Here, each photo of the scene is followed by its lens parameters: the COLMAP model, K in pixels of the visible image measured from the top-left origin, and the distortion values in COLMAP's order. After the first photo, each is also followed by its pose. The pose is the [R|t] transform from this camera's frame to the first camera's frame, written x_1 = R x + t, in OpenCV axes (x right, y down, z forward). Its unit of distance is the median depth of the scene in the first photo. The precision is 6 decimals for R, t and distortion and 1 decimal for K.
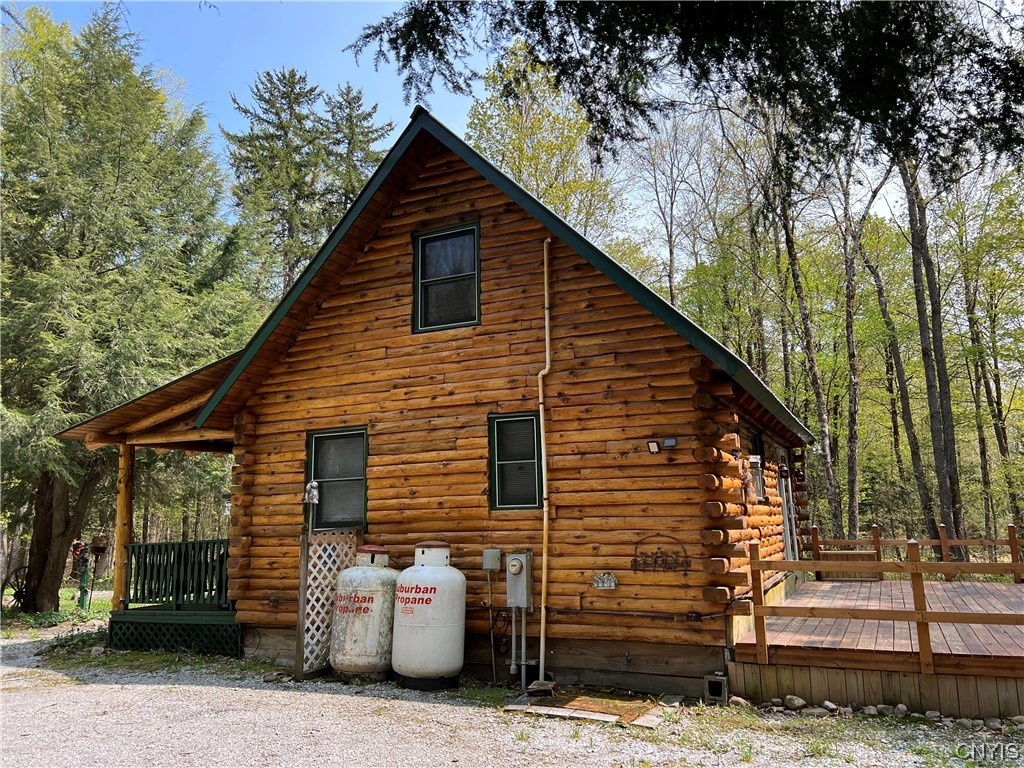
lens RADIAL K [[762.5, 0, 512.0], [0, 762.5, 384.0], [0, 0, 1]] dist [0.071935, -0.061954]
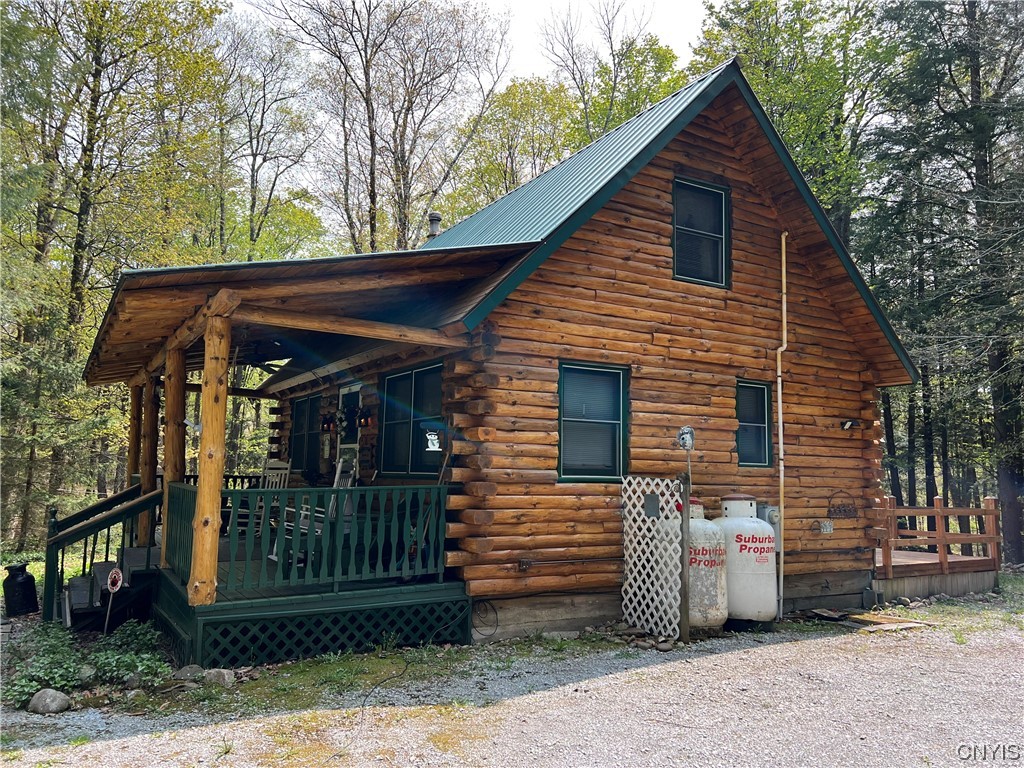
lens RADIAL K [[762.5, 0, 512.0], [0, 762.5, 384.0], [0, 0, 1]] dist [0.071935, -0.061954]
pose [[0.554213, 0.124720, 0.822978, -1.126059], [-0.179454, 0.983363, -0.028178, 0.140695], [-0.812800, -0.132070, 0.567374, 0.667033]]
